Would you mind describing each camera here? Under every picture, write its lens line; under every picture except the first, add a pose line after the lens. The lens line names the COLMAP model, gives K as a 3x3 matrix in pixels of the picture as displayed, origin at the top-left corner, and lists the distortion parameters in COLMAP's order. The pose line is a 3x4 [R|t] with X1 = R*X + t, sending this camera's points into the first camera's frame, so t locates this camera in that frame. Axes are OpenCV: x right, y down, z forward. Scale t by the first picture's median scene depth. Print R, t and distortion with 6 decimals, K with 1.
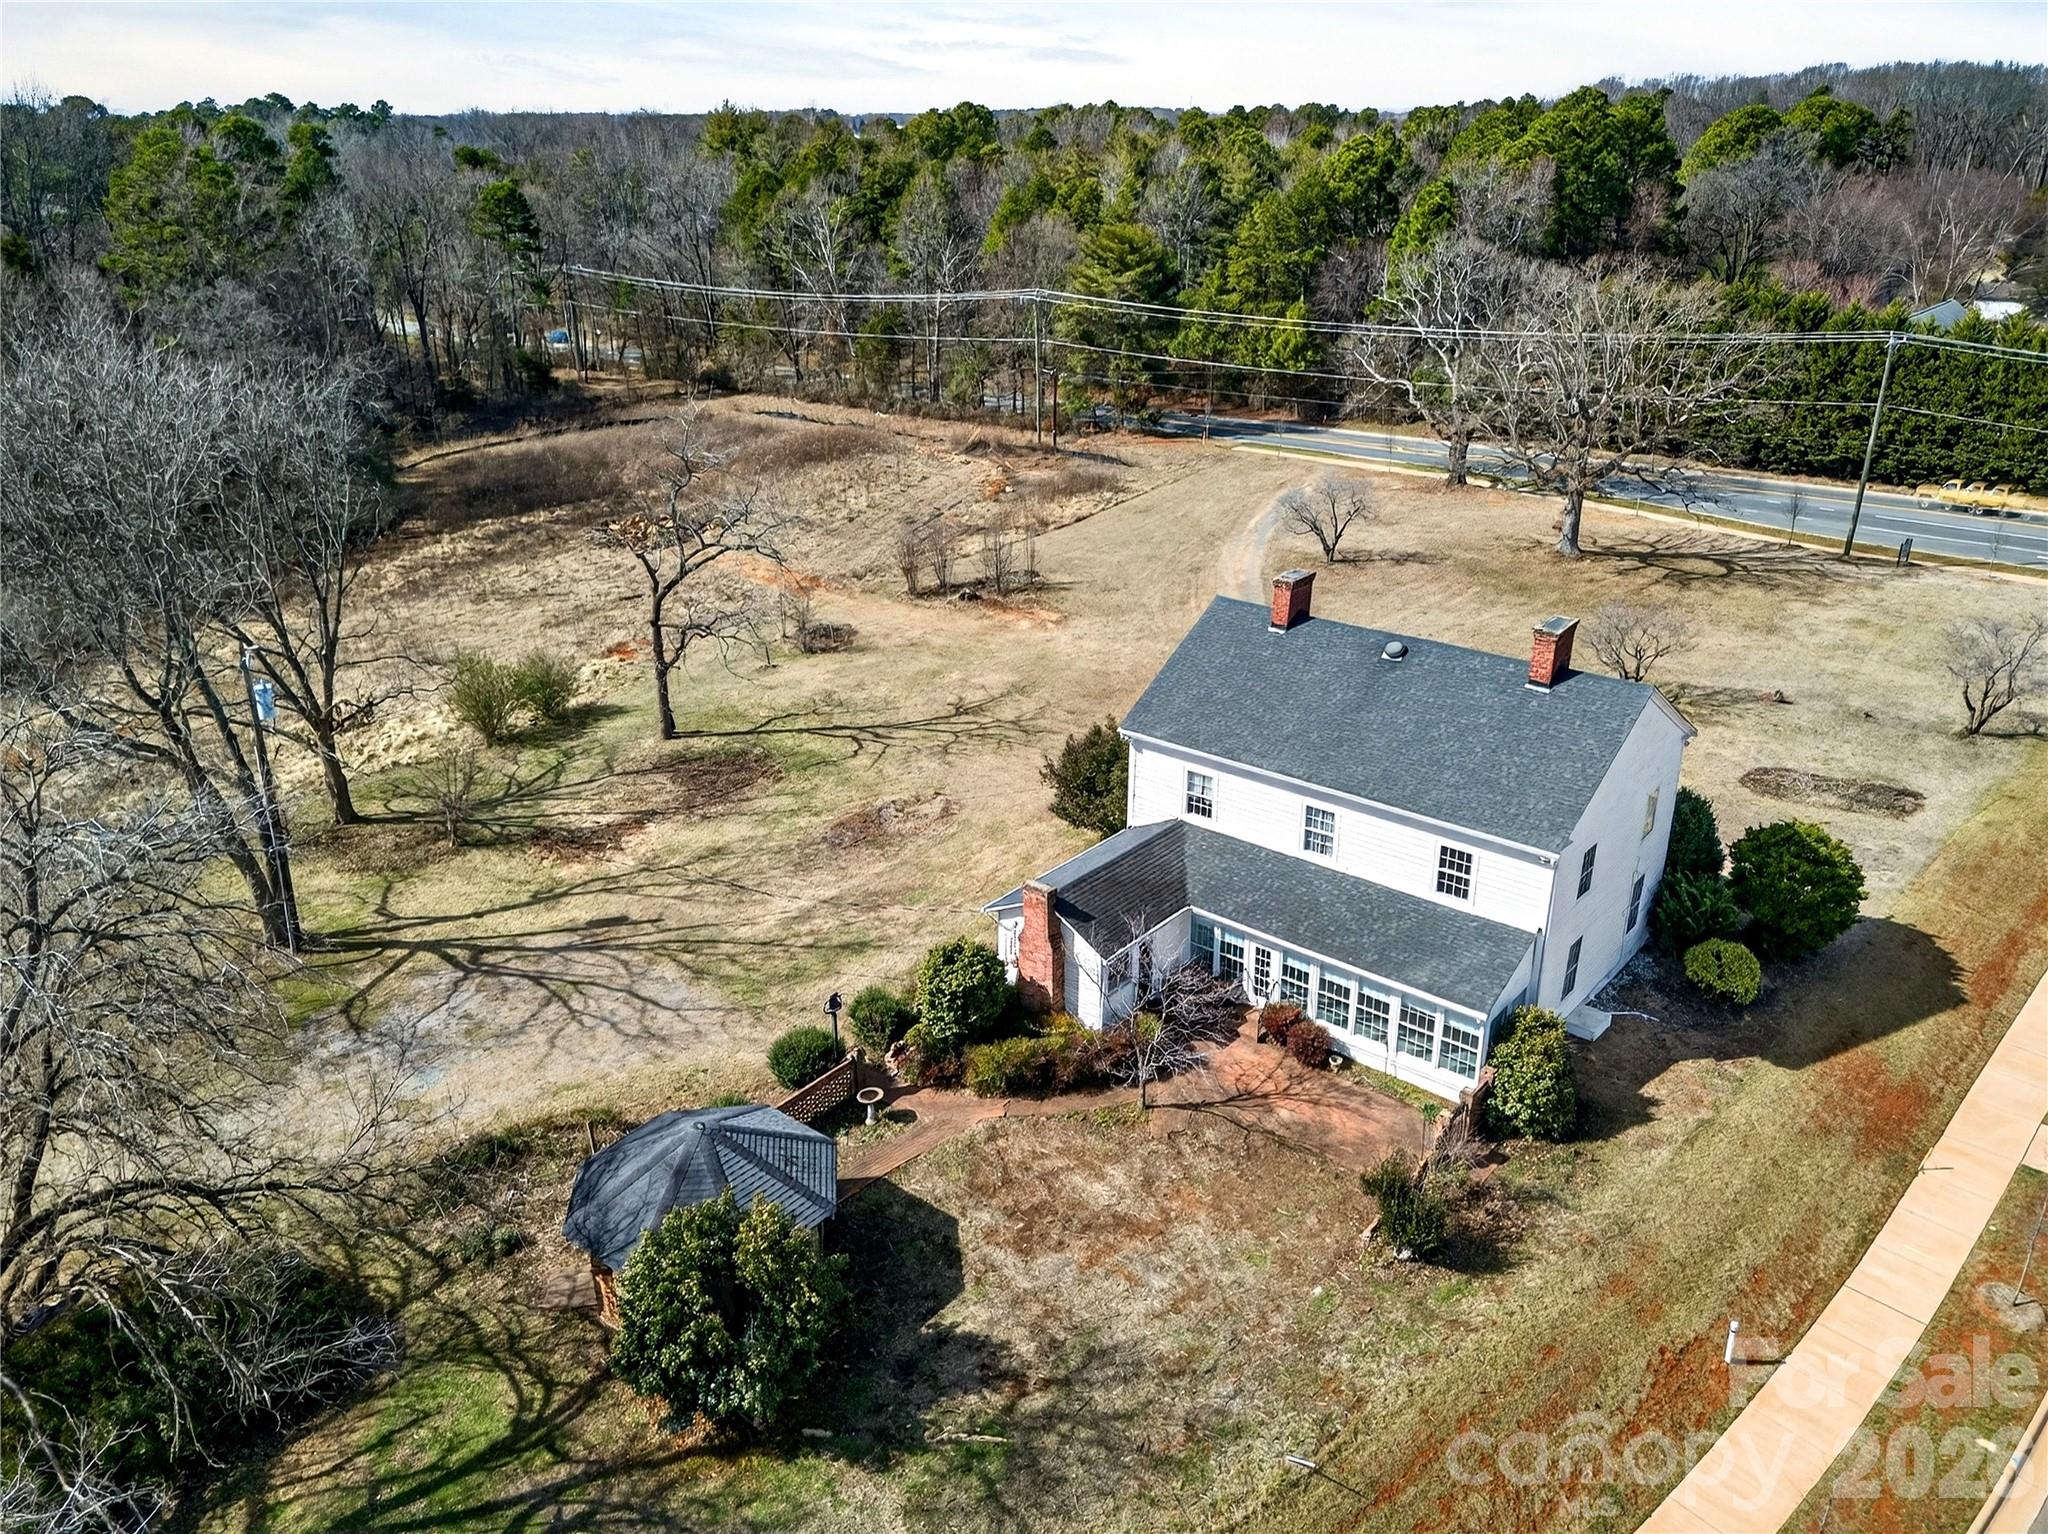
lens RADIAL K [[1514.2, 0, 1027.0], [0, 1514.2, 766.4], [0, 0, 1]] dist [0.057301, -0.019514]
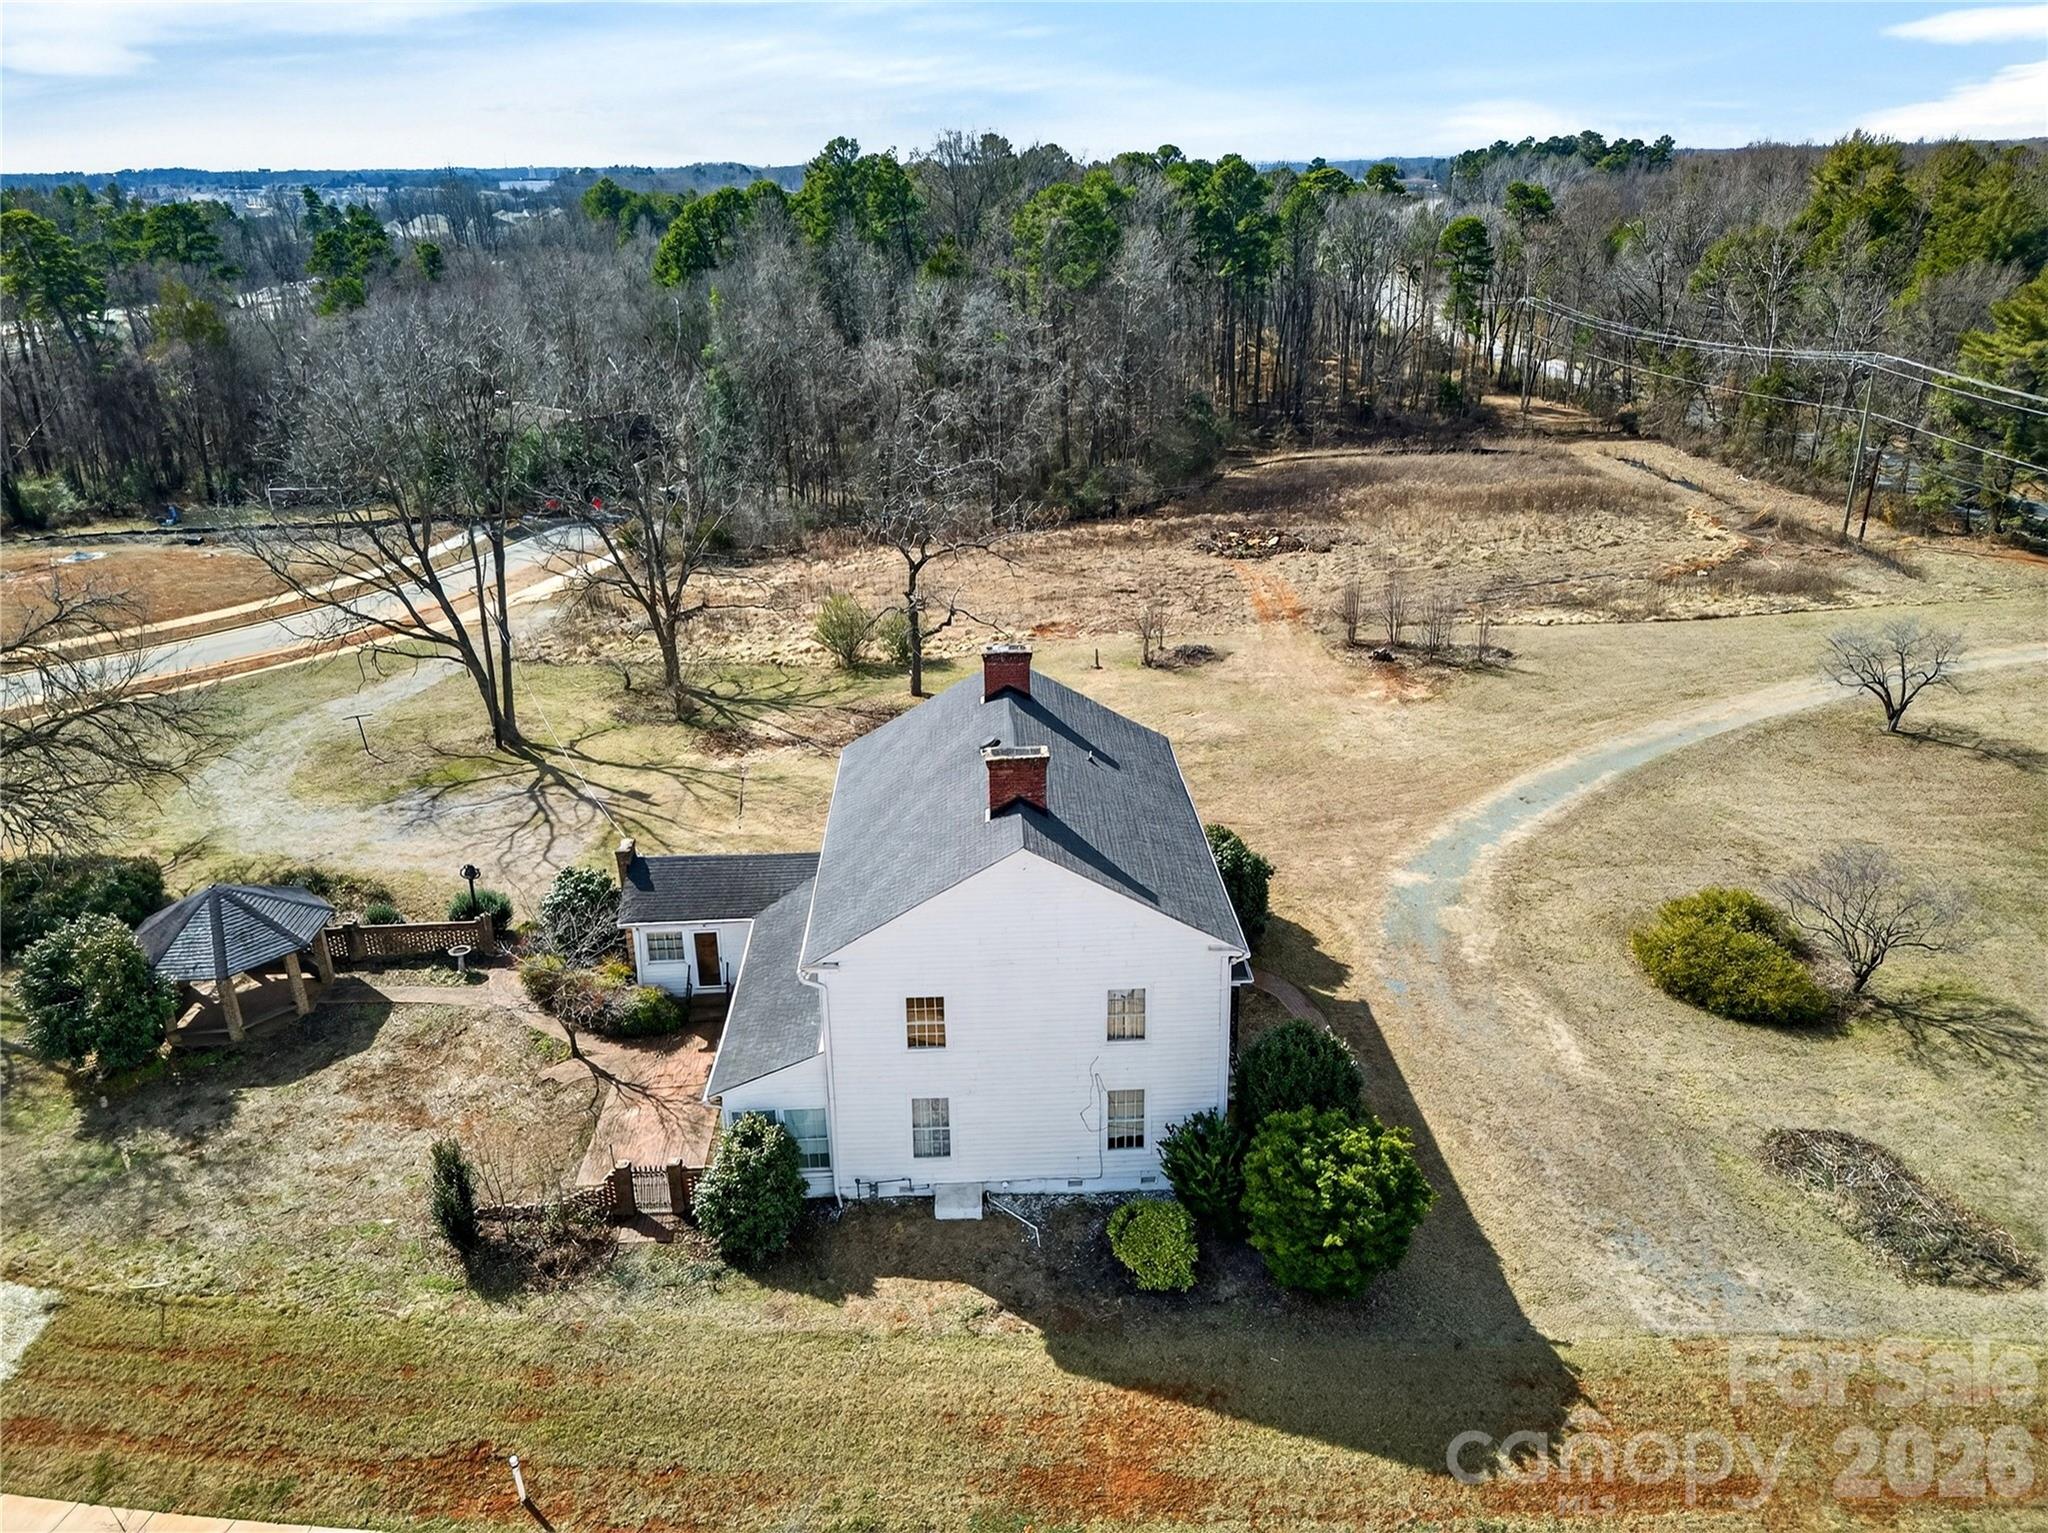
lens RADIAL K [[1419.5, 0, 1017.1], [0, 1419.5, 774.2], [0, 0, 1]] dist [0.042025, -0.003177]
pose [[0.673558, 0.284828, -0.682050, 0.889902], [-0.278345, 0.952582, 0.122924, -0.178386], [0.684721, 0.107049, 0.720900, 0.413665]]
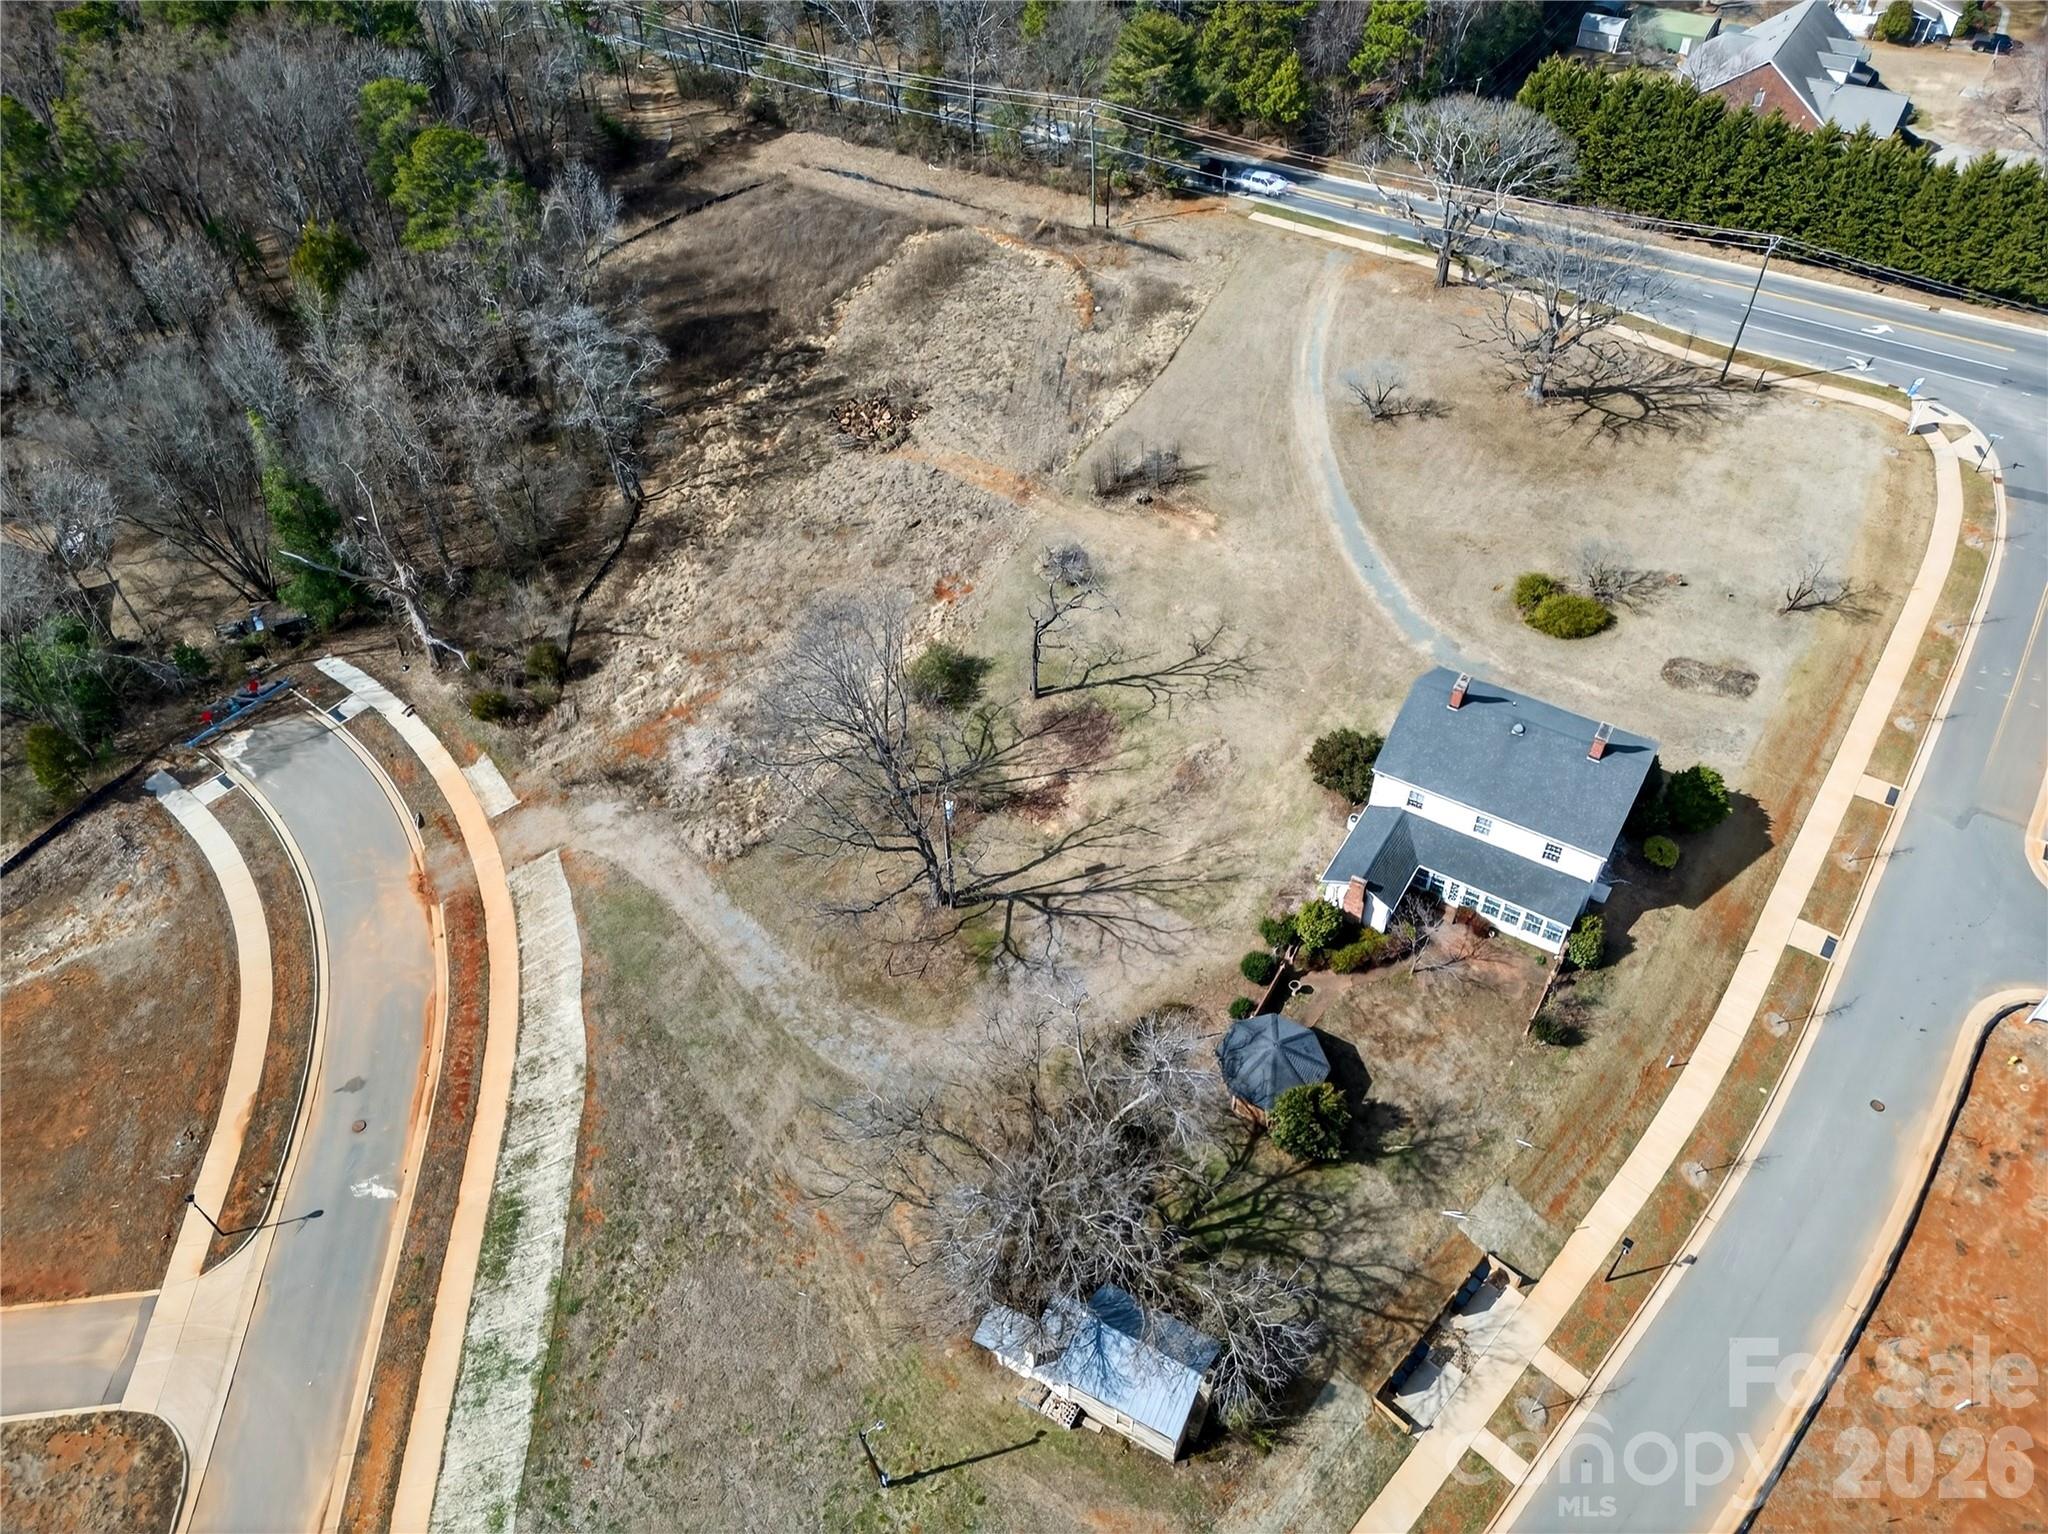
lens RADIAL K [[1419.5, 0, 1024.3], [0, 1419.5, 756.5], [0, 0, 1]] dist [0.042025, -0.003177]
pose [[0.991304, -0.113741, 0.066178, -0.551226], [0.079651, 0.918941, 0.386268, -0.857209], [-0.104748, -0.377638, 0.920009, -0.691853]]
